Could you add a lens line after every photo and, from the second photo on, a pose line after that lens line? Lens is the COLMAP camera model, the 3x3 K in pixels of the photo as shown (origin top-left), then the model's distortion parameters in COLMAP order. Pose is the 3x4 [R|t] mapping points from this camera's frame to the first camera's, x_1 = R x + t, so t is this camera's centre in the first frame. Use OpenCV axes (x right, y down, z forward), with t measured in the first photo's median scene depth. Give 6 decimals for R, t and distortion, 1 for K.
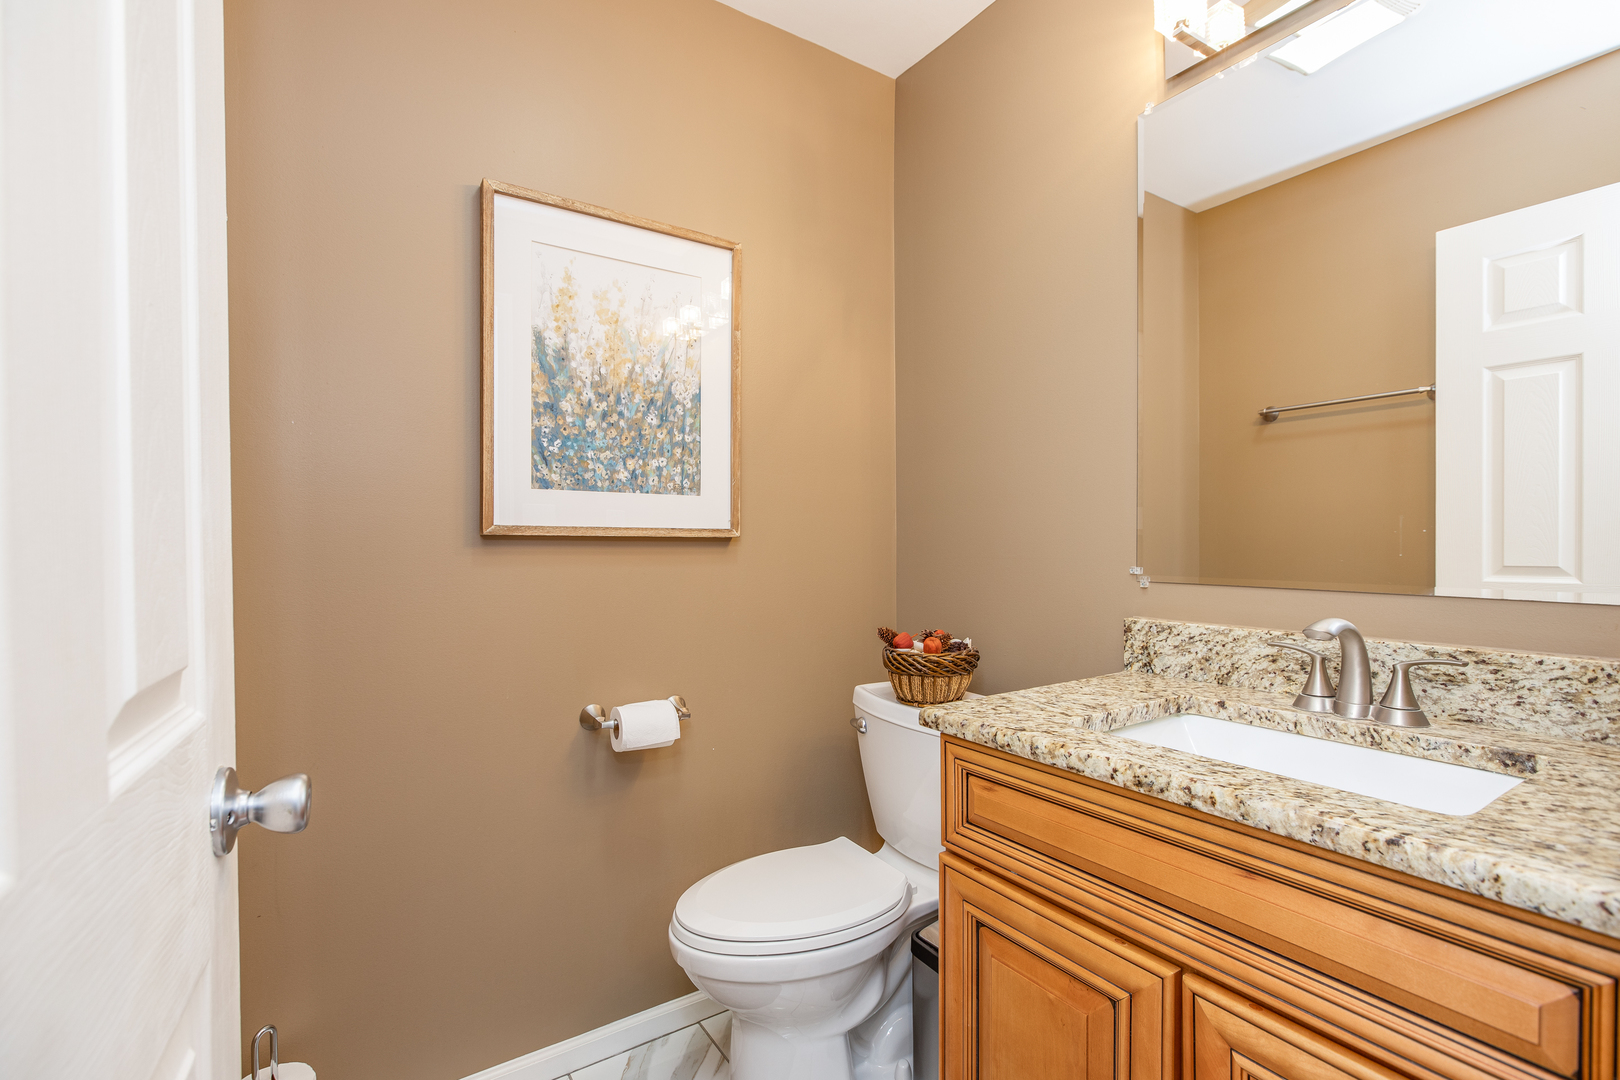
lens RADIAL K [[759.1, 0, 810.0], [0, 759.1, 540.0], [0, 0, 1]] dist [-0.003109, -0.000005]
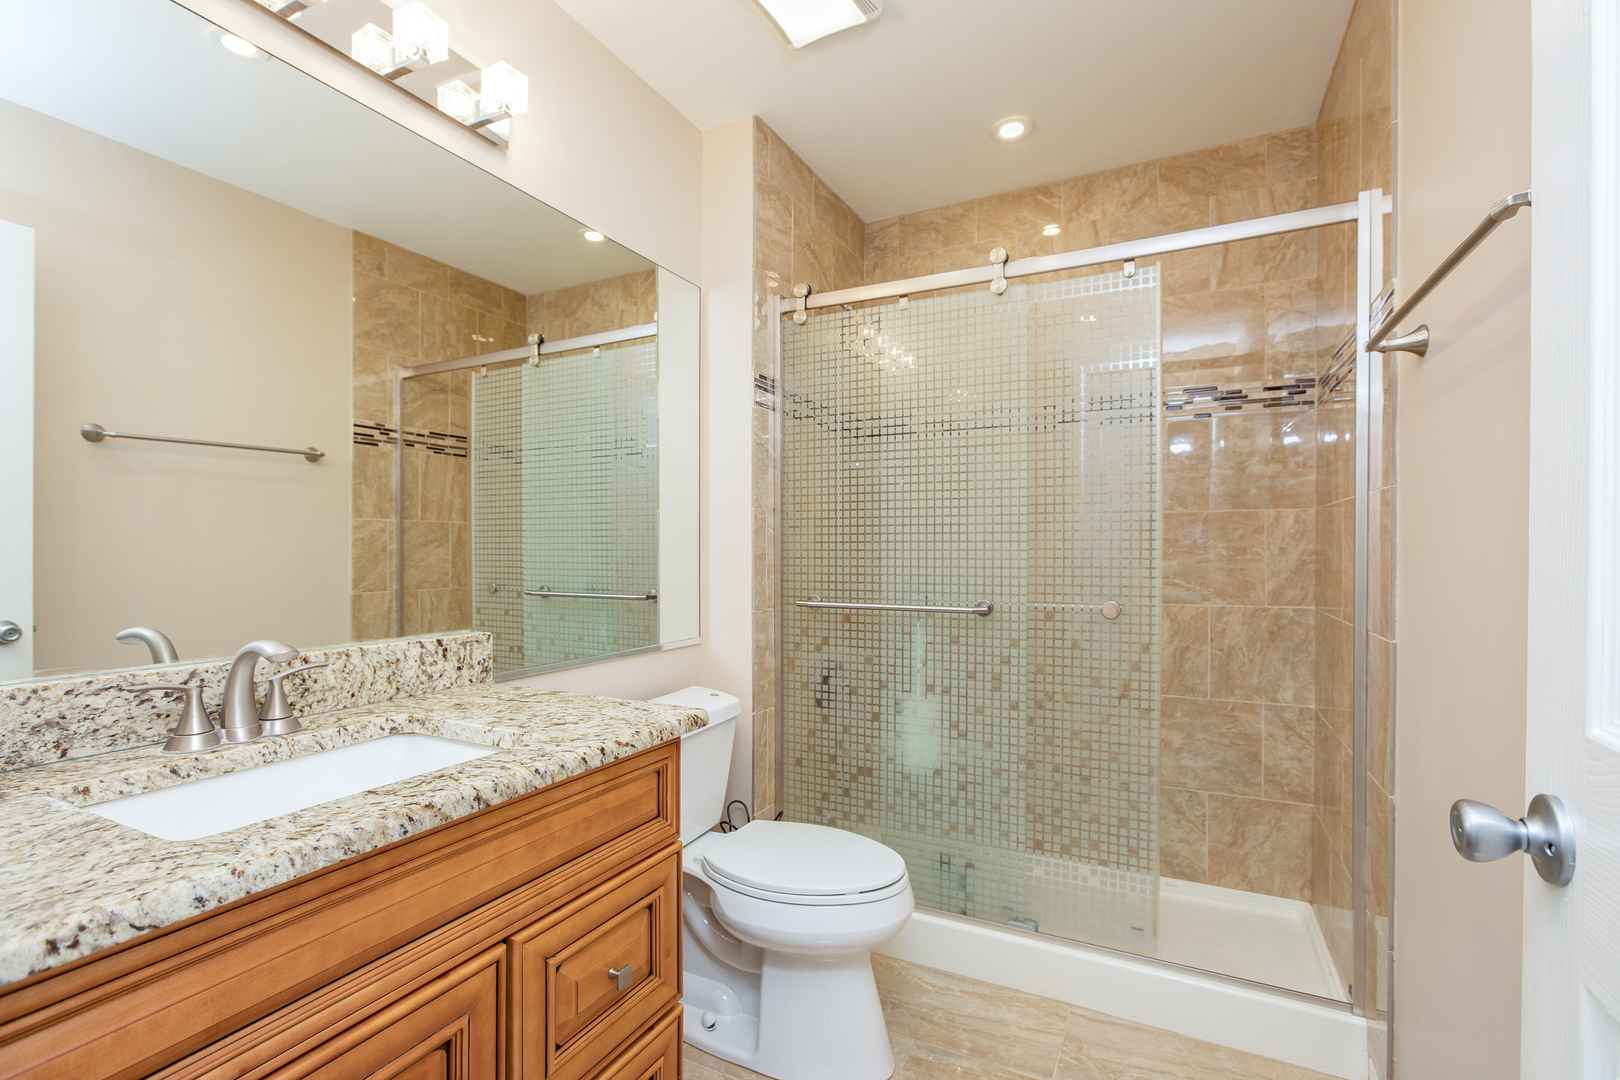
lens RADIAL K [[759.1, 0, 810.0], [0, 759.1, 540.0], [0, 0, 1]] dist [-0.003109, -0.000005]
pose [[-0.500182, -0.003766, 0.865912, -0.552409], [-0.005297, 0.999985, 0.001289, -0.036803], [-0.865904, -0.003942, -0.500194, 0.873560]]
